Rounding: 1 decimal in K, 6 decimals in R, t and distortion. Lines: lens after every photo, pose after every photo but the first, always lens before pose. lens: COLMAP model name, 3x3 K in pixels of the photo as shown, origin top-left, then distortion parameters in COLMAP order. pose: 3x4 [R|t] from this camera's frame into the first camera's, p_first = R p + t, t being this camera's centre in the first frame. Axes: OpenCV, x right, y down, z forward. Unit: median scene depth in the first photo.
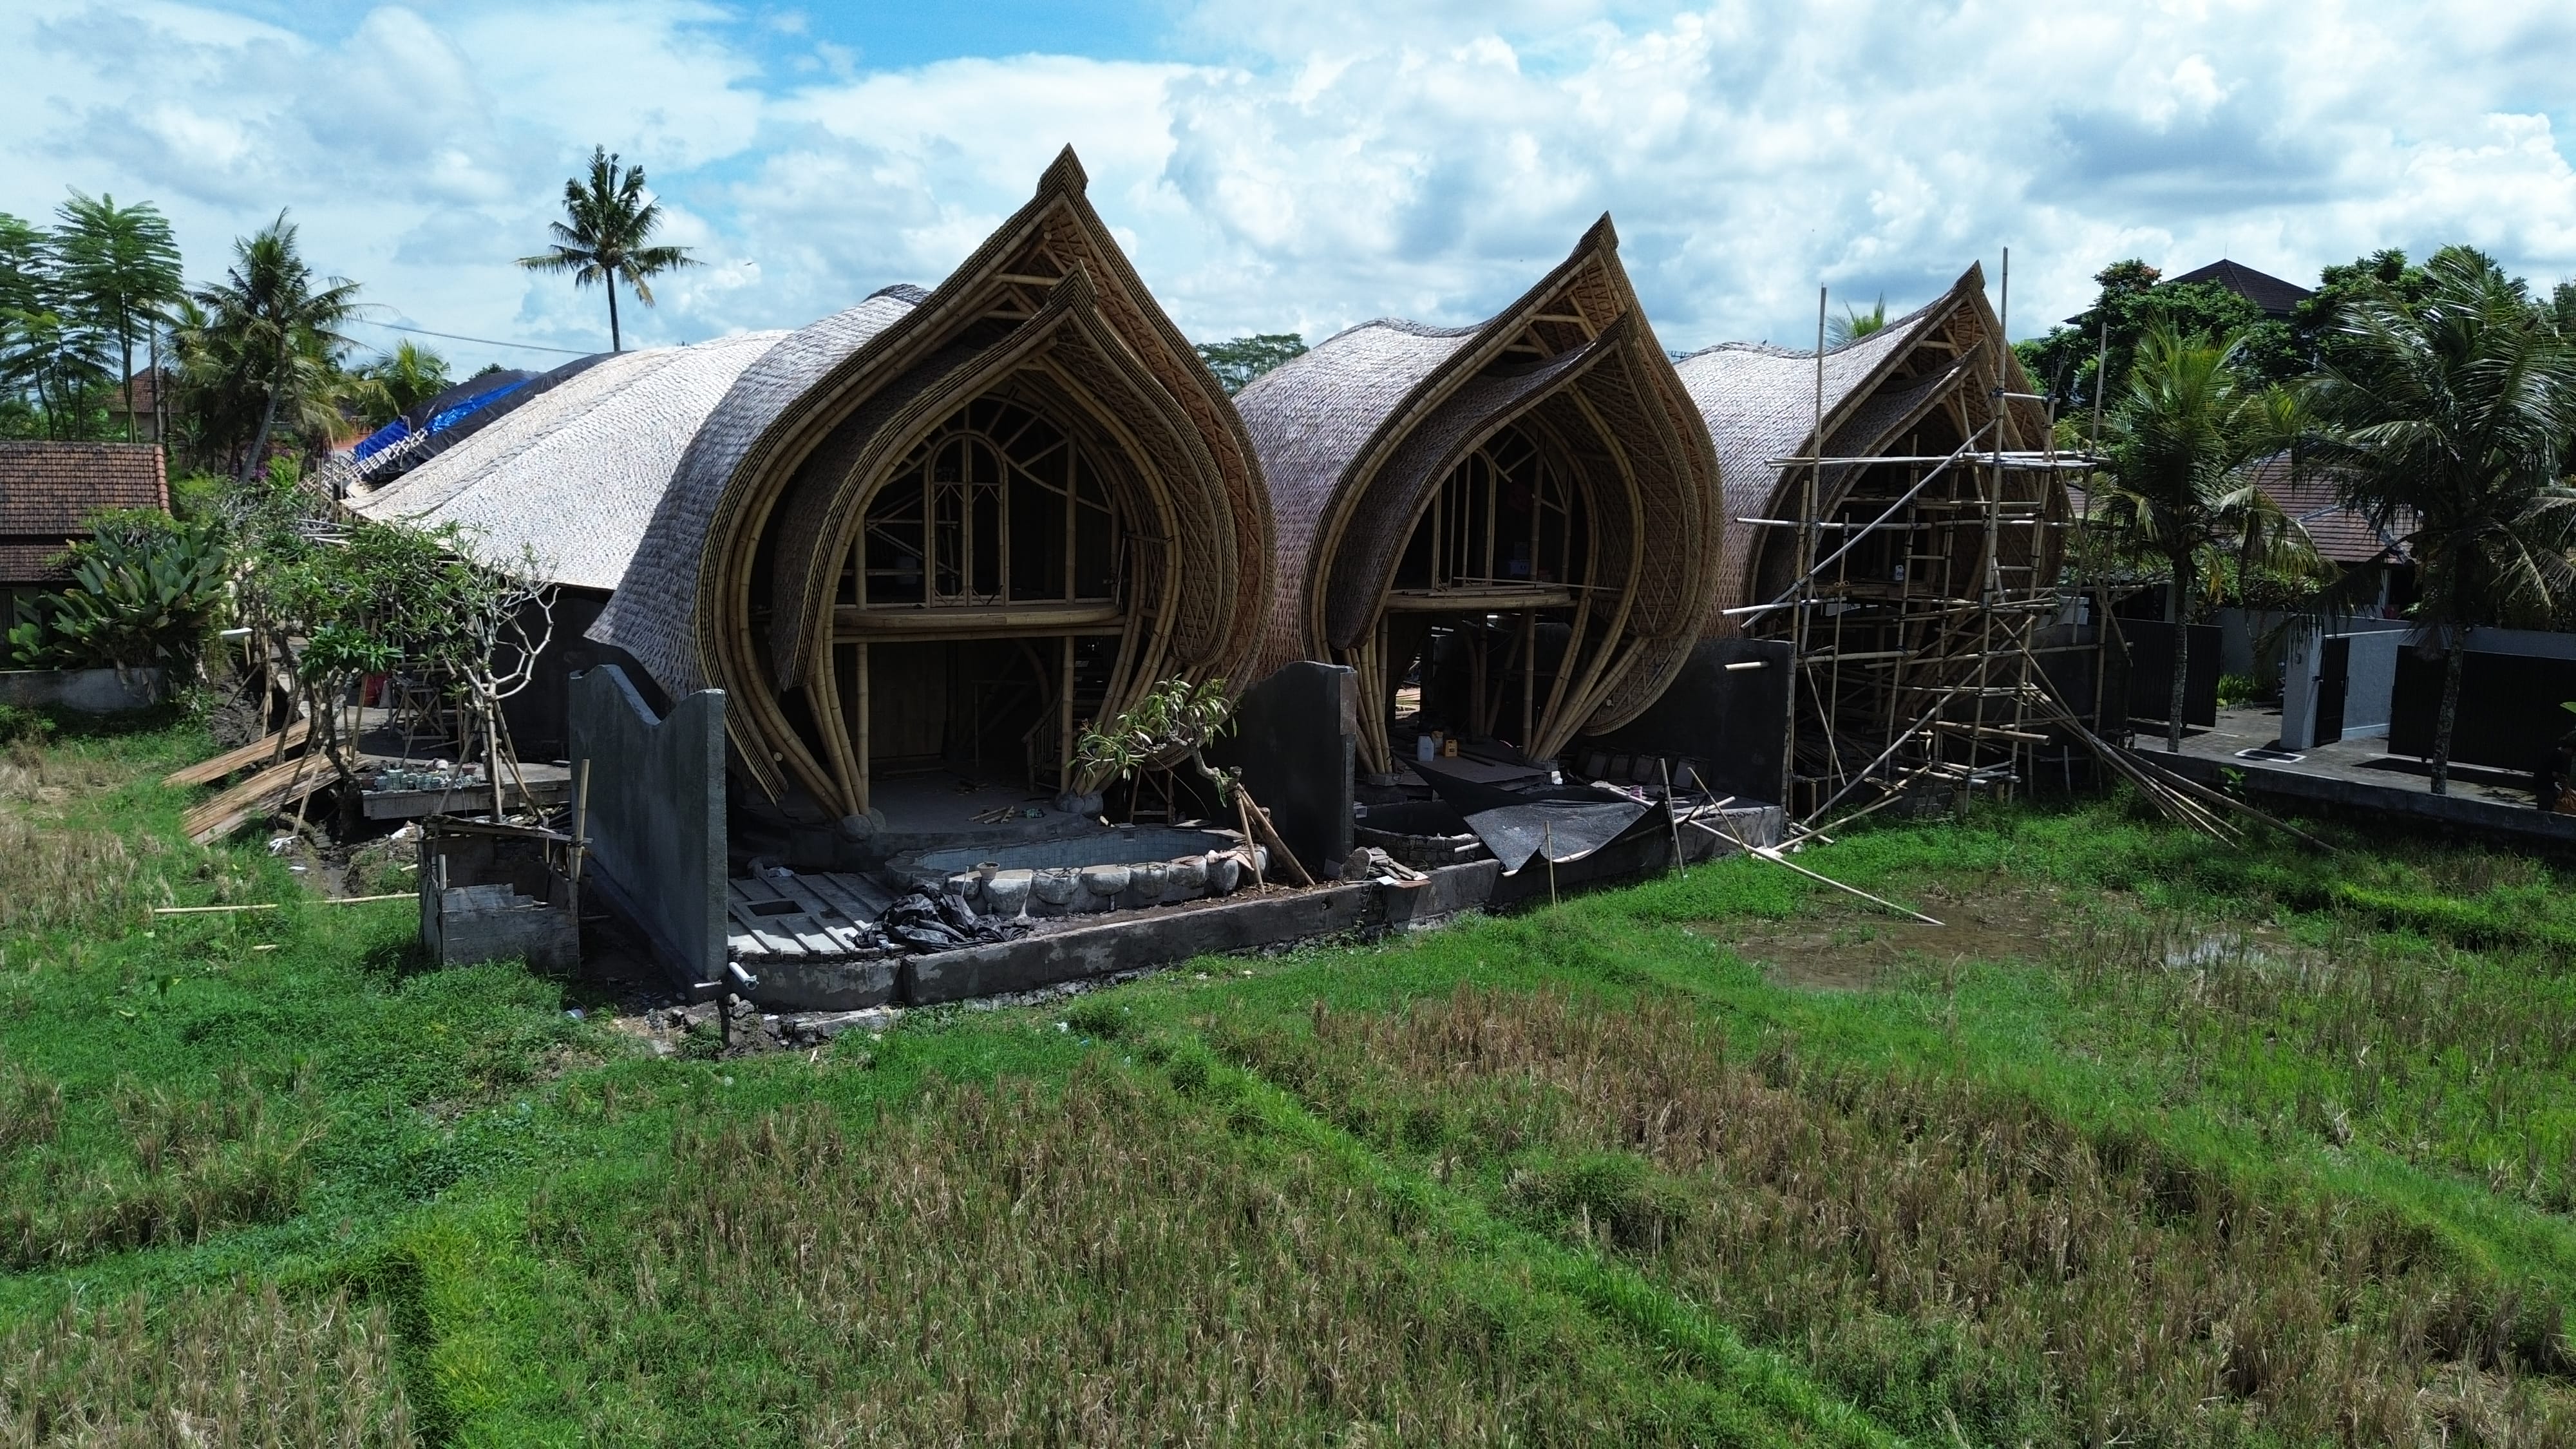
lens RADIAL K [[1803.9, 0, 1351.4], [0, 1803.9, 717.2], [0, 0, 1]] dist [0.069367, -0.073988]
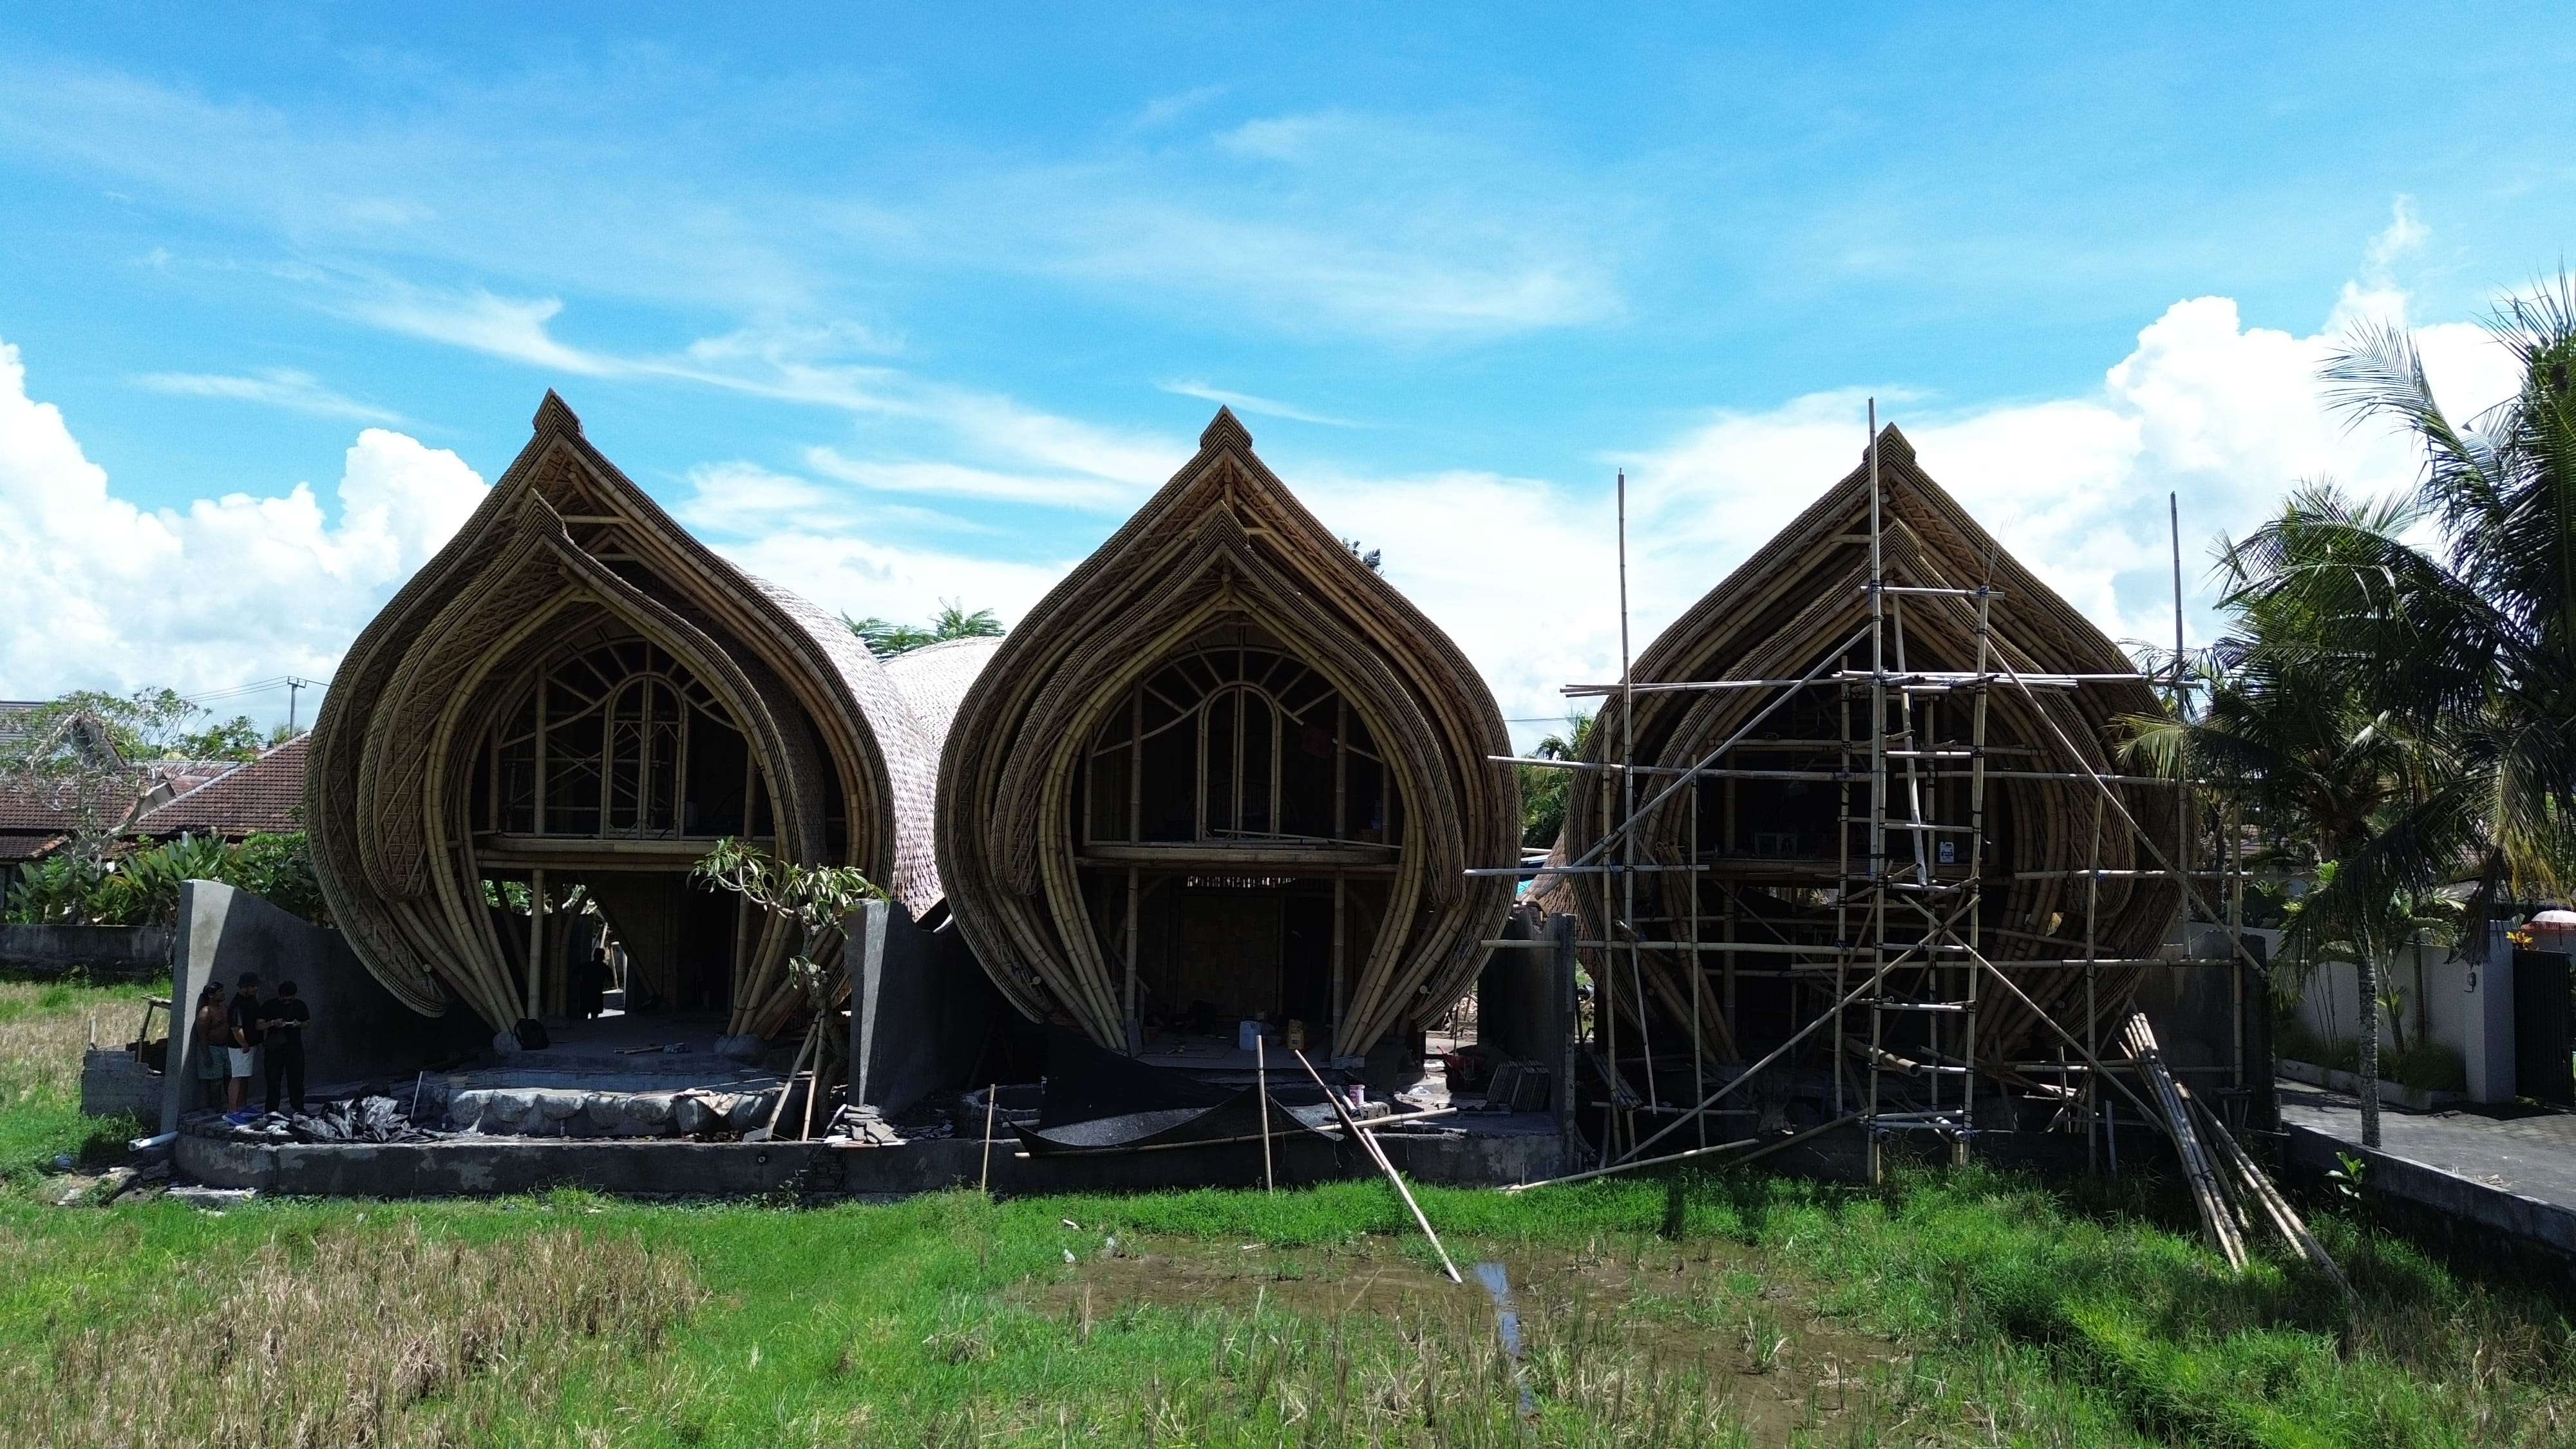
lens RADIAL K [[1803.9, 0, 1351.4], [0, 1803.9, 717.2], [0, 0, 1]] dist [0.069367, -0.073988]
pose [[0.807310, -0.013927, -0.589963, 0.697861], [-0.071625, 0.990018, -0.121383, -0.026941], [0.585765, 0.140249, 0.798254, 0.338218]]
